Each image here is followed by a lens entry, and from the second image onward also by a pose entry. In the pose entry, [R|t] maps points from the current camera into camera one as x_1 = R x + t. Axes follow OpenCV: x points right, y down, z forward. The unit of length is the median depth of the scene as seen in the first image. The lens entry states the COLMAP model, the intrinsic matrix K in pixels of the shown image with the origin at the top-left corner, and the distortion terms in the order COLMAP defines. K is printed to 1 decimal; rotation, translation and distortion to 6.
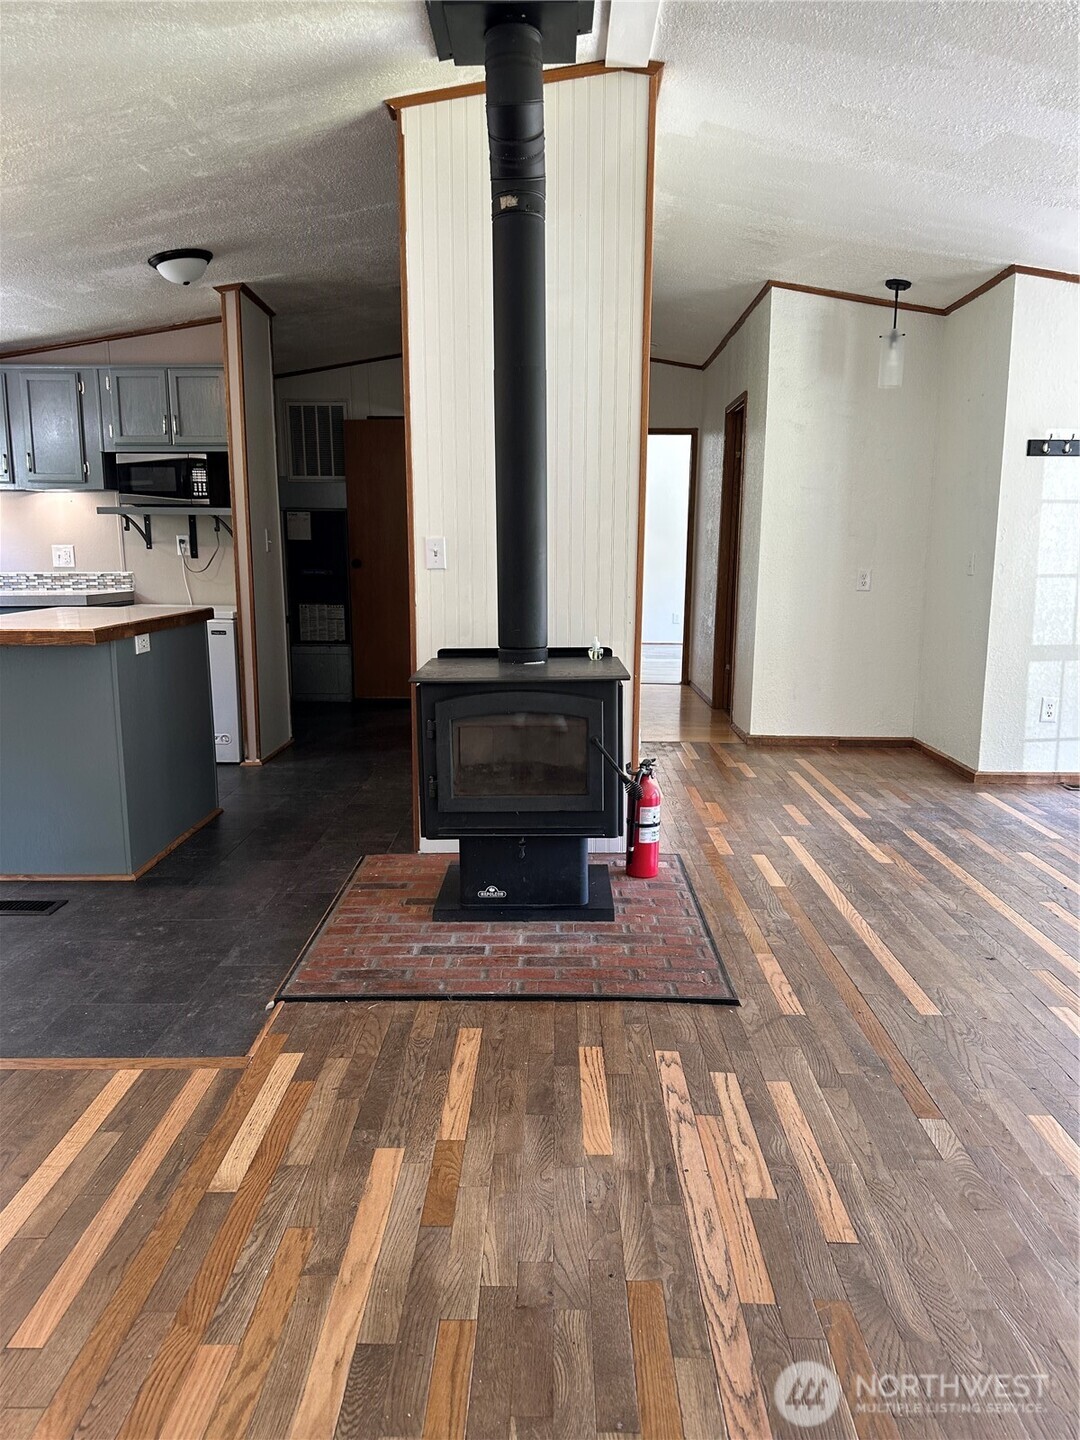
lens RADIAL K [[1014.9, 0, 536.8], [0, 1014.9, 714.0], [0, 0, 1]] dist [0.057868, -0.065299]
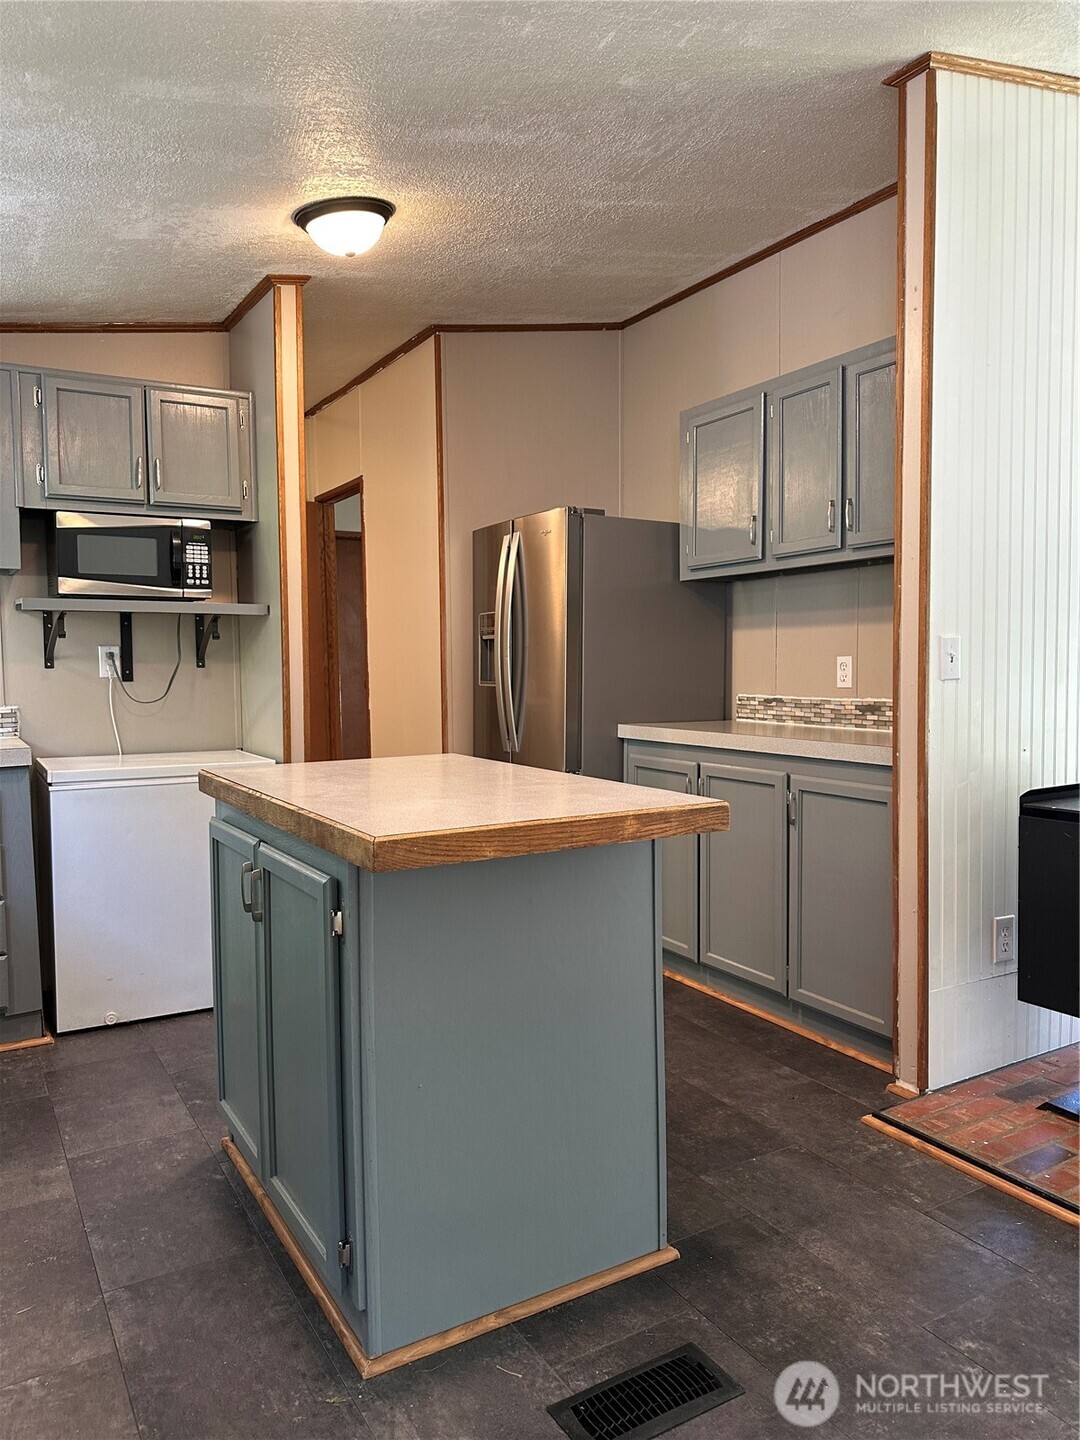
lens RADIAL K [[1014.9, 0, 536.8], [0, 1014.9, 714.0], [0, 0, 1]] dist [0.057868, -0.065299]
pose [[0.849940, -0.030392, 0.526003, -0.487097], [0.094665, 0.990897, -0.095712, -0.051629], [-0.518306, 0.131143, 0.845080, 0.359507]]
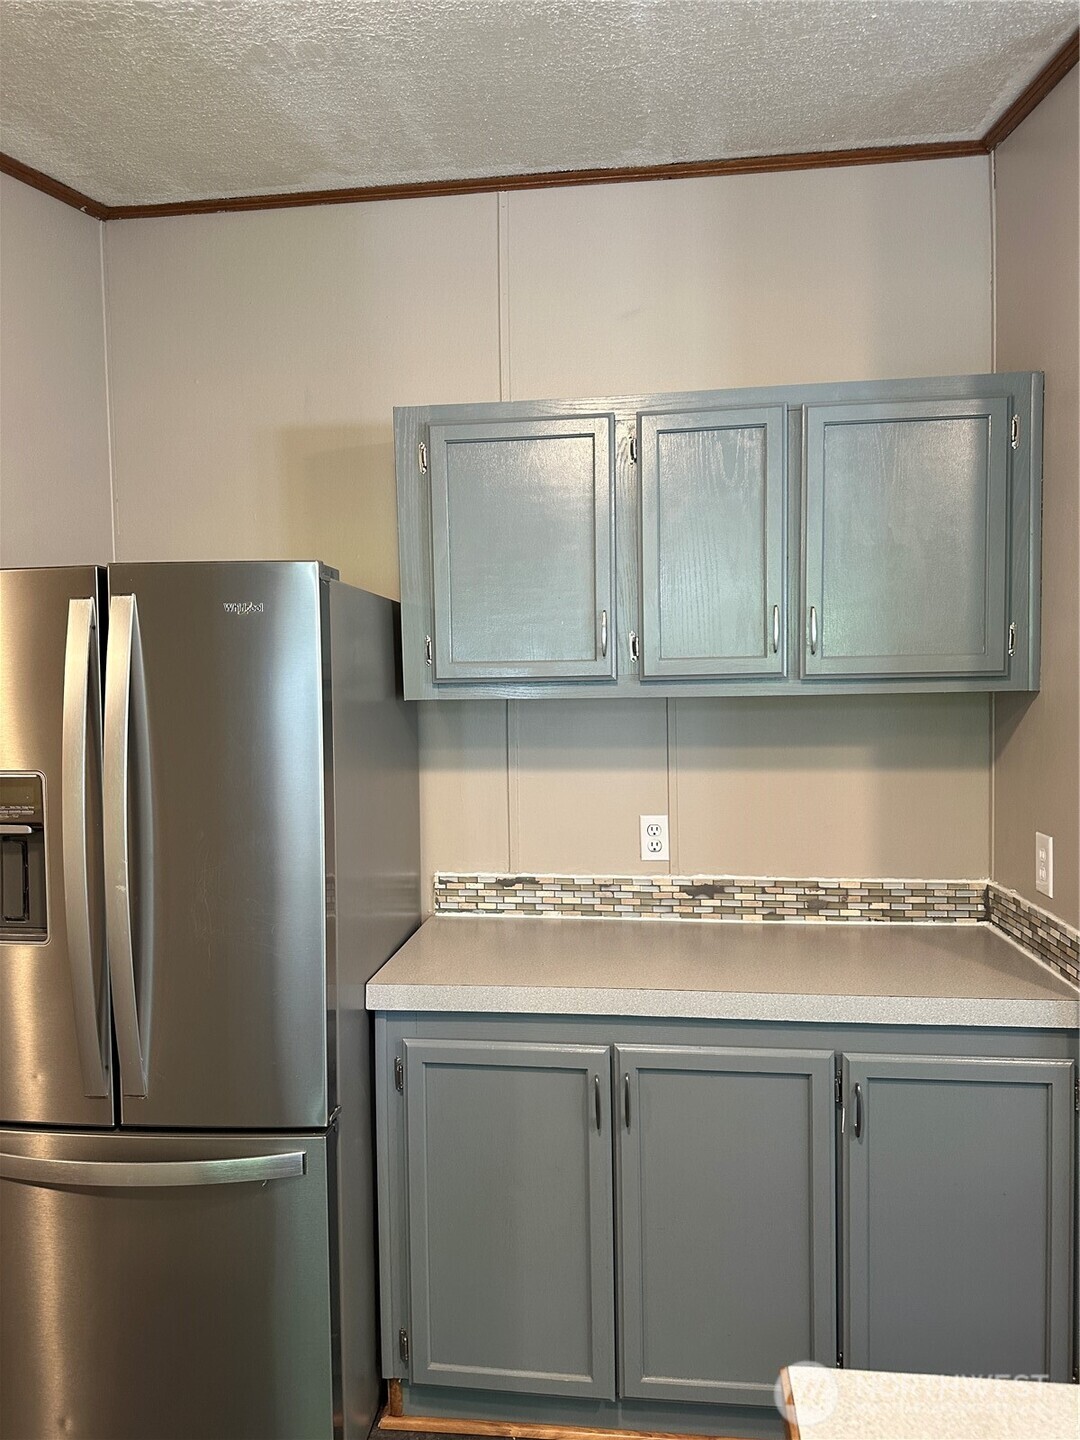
lens RADIAL K [[984.0, 0, 540.0], [0, 984.0, 720.0], [0, 0, 1]] dist [0.002537, -0.000936]
pose [[0.093872, -0.041035, 0.994738, -0.409158], [0.179967, 0.983390, 0.023584, -0.196195], [-0.979183, 0.176806, 0.099698, 0.813777]]
